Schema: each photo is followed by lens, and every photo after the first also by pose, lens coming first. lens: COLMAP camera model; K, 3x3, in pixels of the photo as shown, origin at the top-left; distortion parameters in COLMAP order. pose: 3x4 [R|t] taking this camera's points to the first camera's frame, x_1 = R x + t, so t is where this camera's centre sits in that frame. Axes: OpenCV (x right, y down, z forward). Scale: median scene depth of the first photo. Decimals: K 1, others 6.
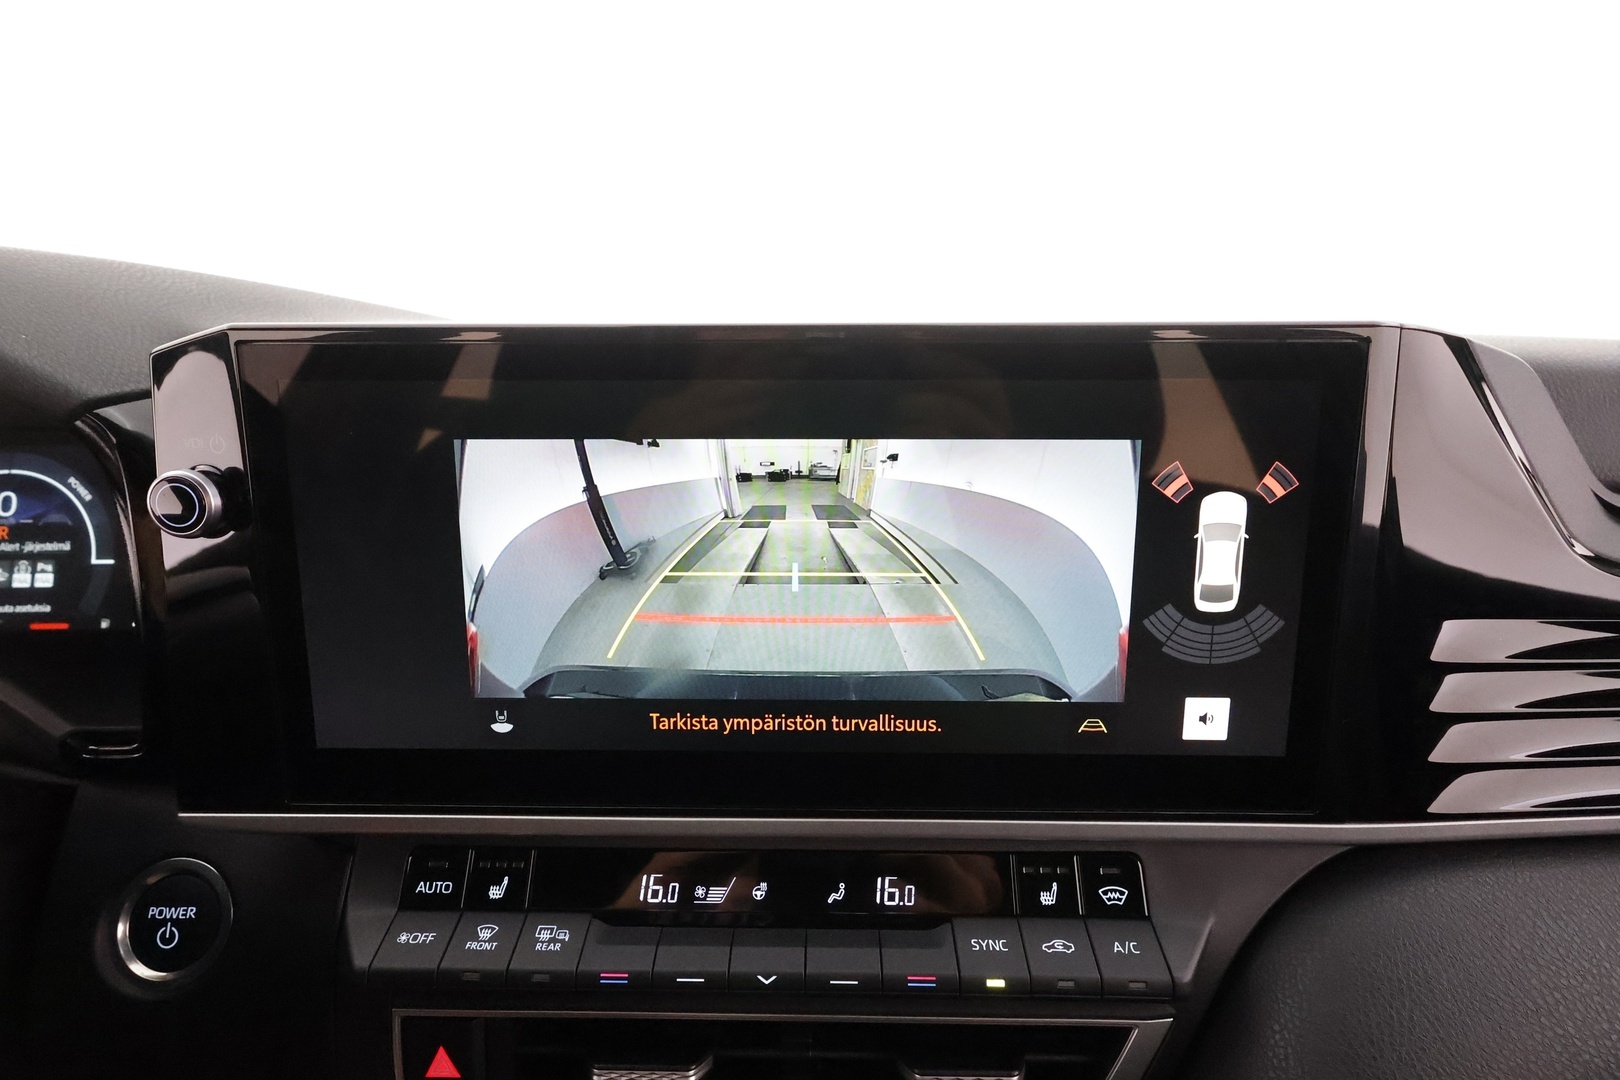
lens RADIAL K [[754.8, 0, 813.3], [0, 754.8, 545.2], [0, 0, 1]] dist [-0.000337, 0.001430]
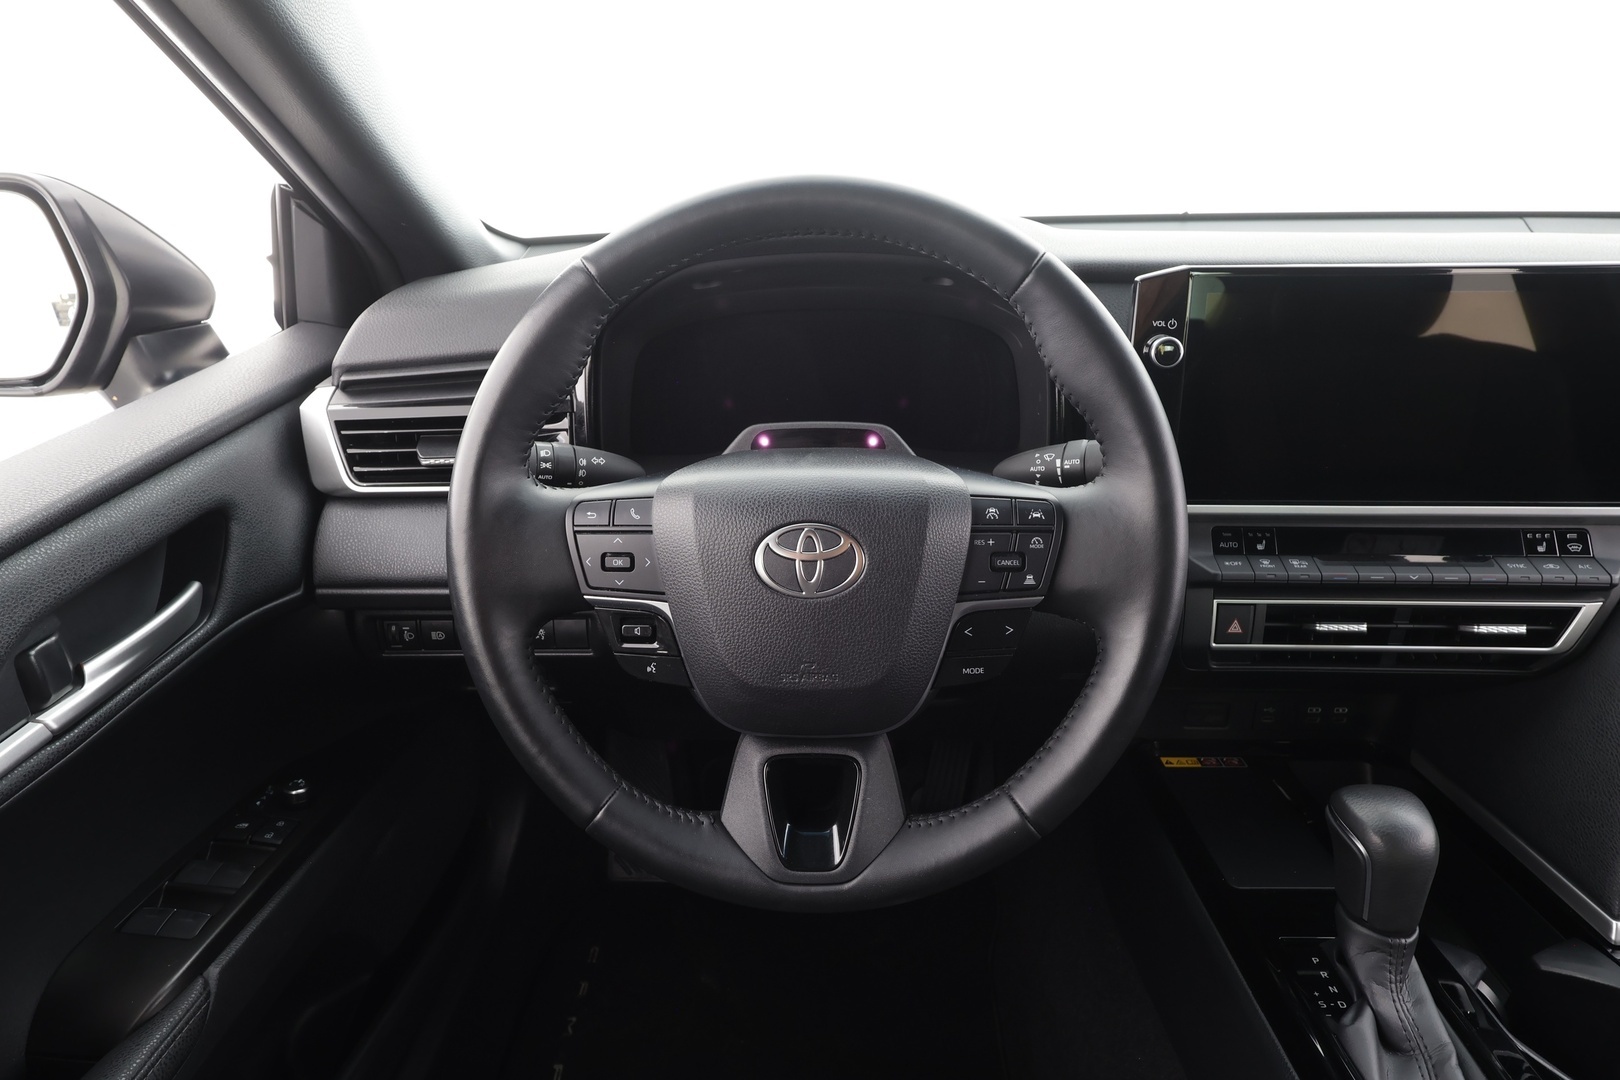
lens RADIAL K [[960.5, 0, 803.3], [0, 960.5, 547.0], [0, 0, 1]] dist [0.003632, 0.002618]
pose [[0.999499, 0.001222, -0.031626, -1.600767], [0.002765, 0.992060, 0.125738, 0.132763], [0.031529, -0.125763, 0.991559, -1.641425]]
